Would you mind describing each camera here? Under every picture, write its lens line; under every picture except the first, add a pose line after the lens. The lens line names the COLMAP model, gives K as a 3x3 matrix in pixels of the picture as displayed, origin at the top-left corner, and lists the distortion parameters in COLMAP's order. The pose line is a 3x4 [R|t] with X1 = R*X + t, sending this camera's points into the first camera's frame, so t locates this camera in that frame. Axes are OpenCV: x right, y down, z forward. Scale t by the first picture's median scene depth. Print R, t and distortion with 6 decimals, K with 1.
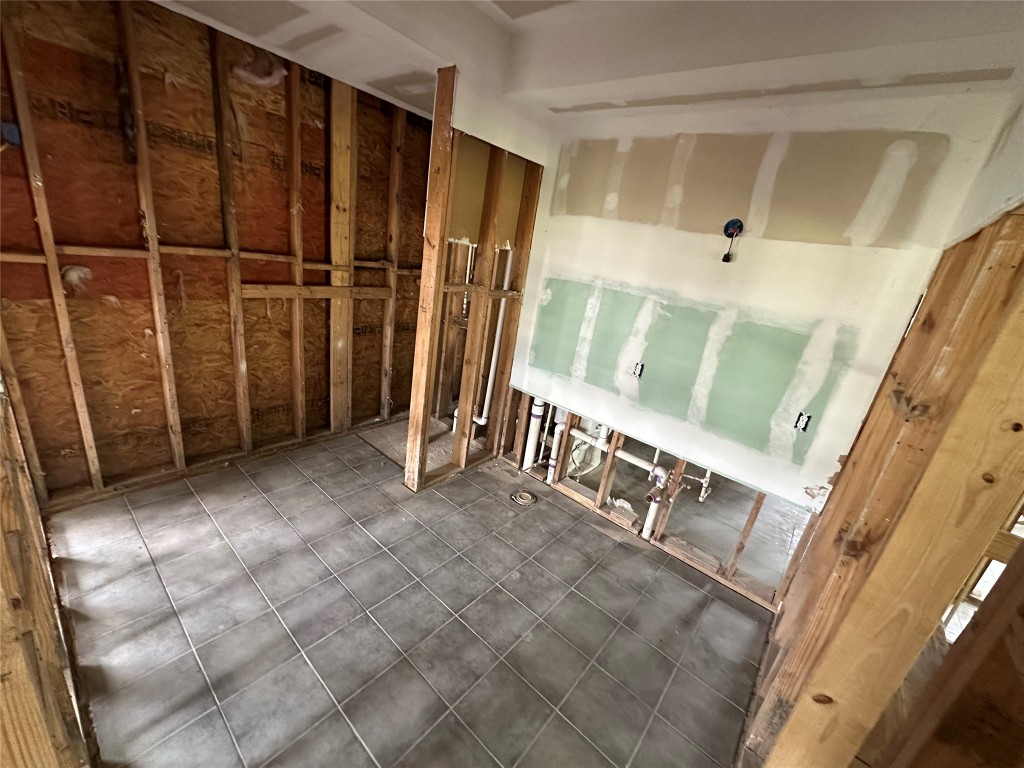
lens RADIAL K [[409.6, 0, 509.6], [0, 409.6, 383.4], [0, 0, 1]] dist [-0.000989, 0.000687]
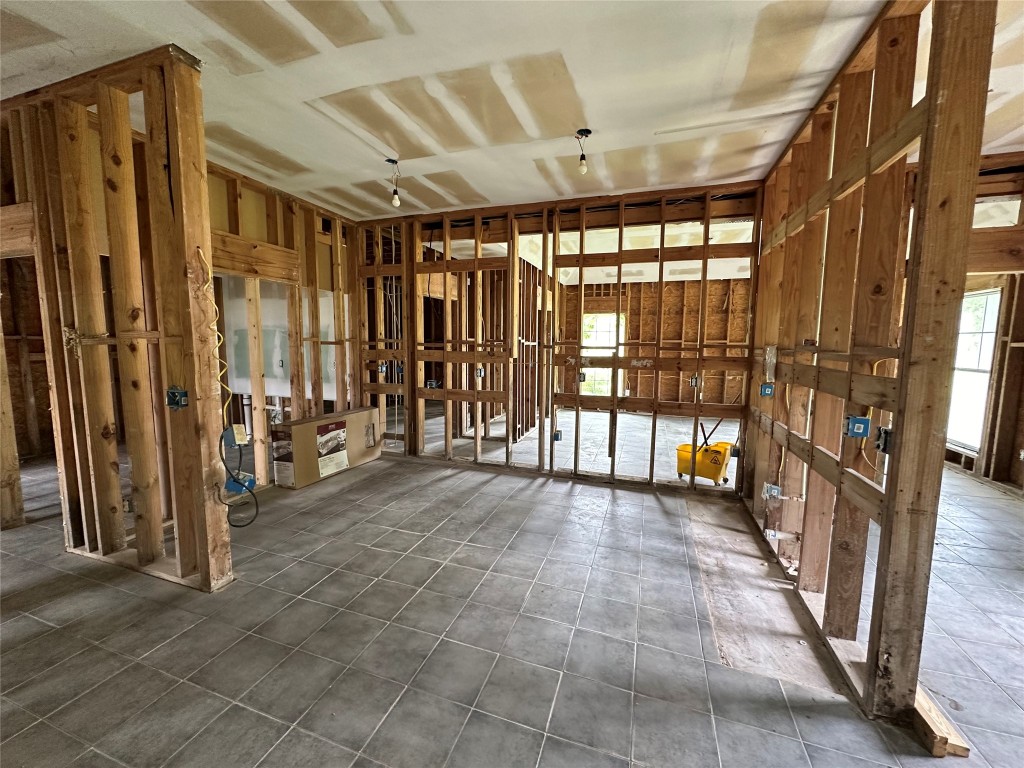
lens RADIAL K [[409.6, 0, 511.9], [0, 409.6, 385.2], [0, 0, 1]] dist [-0.000989, 0.000687]
pose [[0.924193, -0.176620, 0.338634, 0.655185], [0.238383, 0.959494, -0.150148, 0.650263], [-0.298399, 0.219490, 0.928861, -1.242068]]
